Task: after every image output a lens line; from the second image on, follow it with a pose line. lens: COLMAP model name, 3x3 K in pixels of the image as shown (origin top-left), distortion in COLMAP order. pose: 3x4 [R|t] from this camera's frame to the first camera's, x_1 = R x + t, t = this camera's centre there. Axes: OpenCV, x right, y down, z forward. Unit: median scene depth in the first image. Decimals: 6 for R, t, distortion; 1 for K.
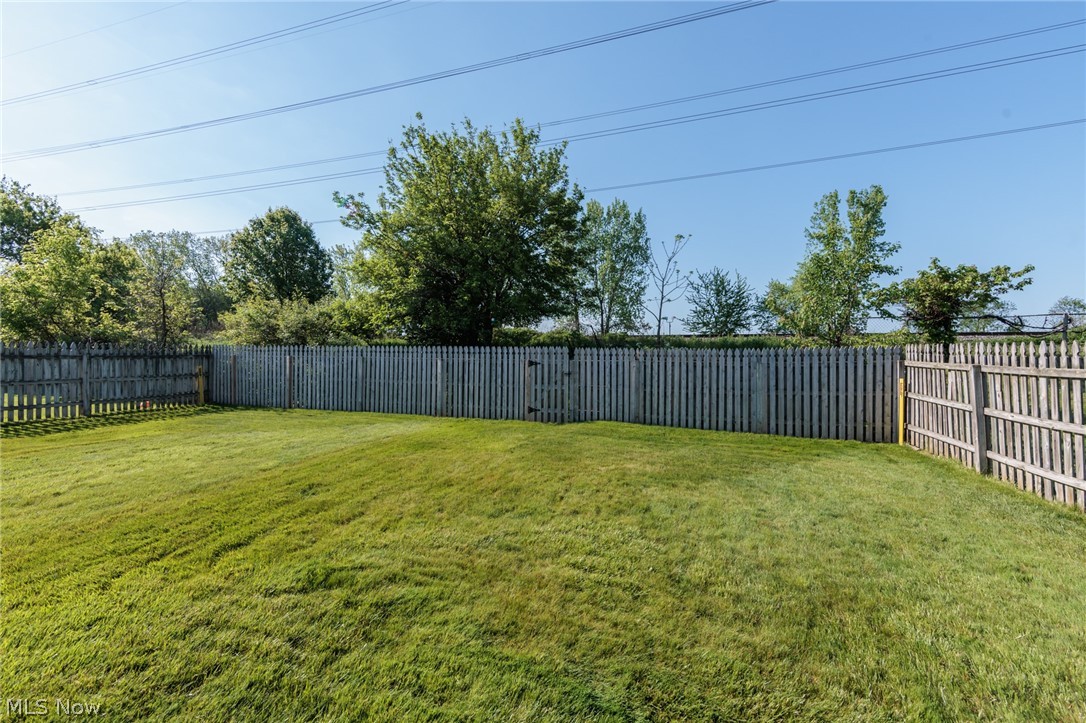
lens RADIAL K [[426.4, 0, 543.0], [0, 426.4, 361.5], [0, 0, 1]] dist [-0.001550, -0.000344]
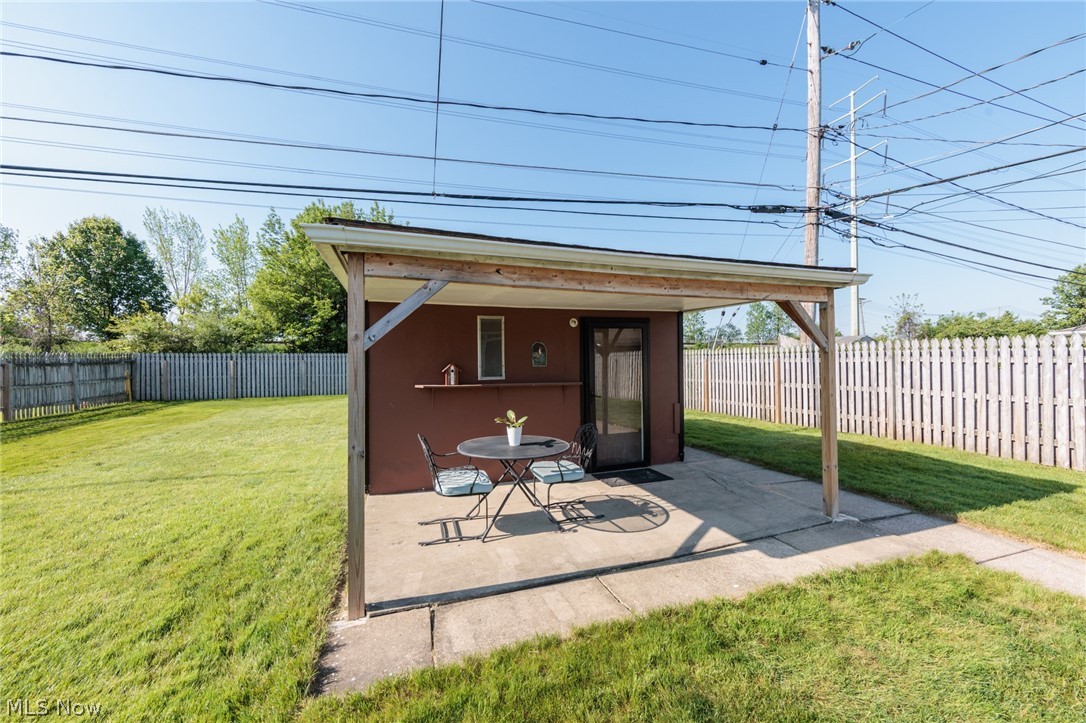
lens RADIAL K [[415.9, 0, 543.0], [0, 415.9, 361.5], [0, 0, 1]] dist [0.001515, 0.000182]
pose [[0.809647, -0.018557, 0.586623, -0.382352], [0.019076, 0.999804, 0.005298, 0.000384], [-0.586606, 0.006901, 0.809843, -0.462942]]
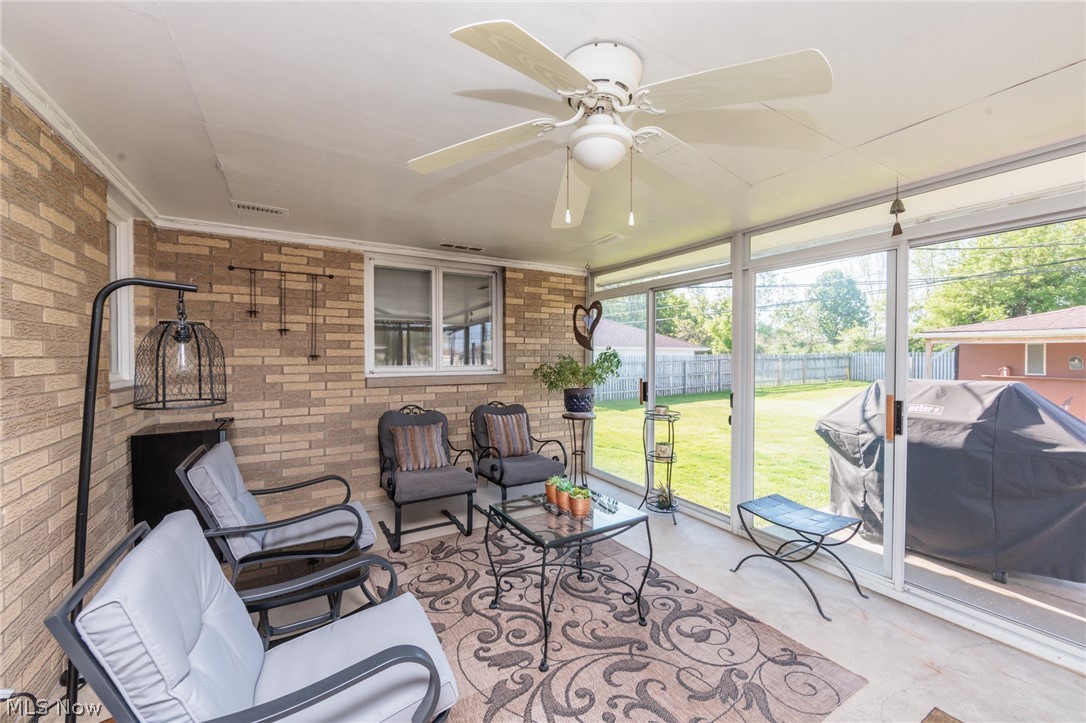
lens RADIAL K [[426.4, 0, 543.0], [0, 426.4, 361.5], [0, 0, 1]] dist [-0.001550, -0.000344]
pose [[0.734303, 0.002012, -0.678818, -0.340364], [0.004165, 0.999963, 0.007470, -0.011761], [0.678809, -0.008313, 0.734268, -1.094066]]
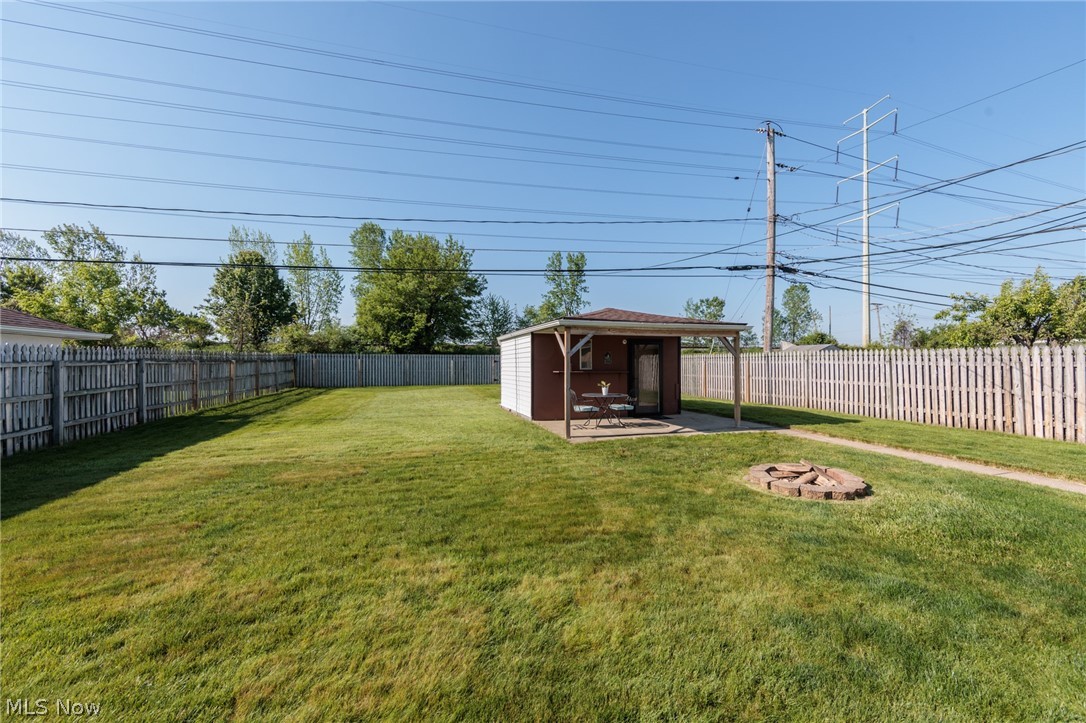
lens RADIAL K [[415.9, 0, 543.0], [0, 415.9, 361.5], [0, 0, 1]] dist [0.001515, 0.000182]
pose [[0.835244, -0.009617, 0.549795, -0.624087], [0.010346, 0.999945, 0.001773, 0.000448], [-0.549782, 0.004208, 0.835297, -0.676990]]
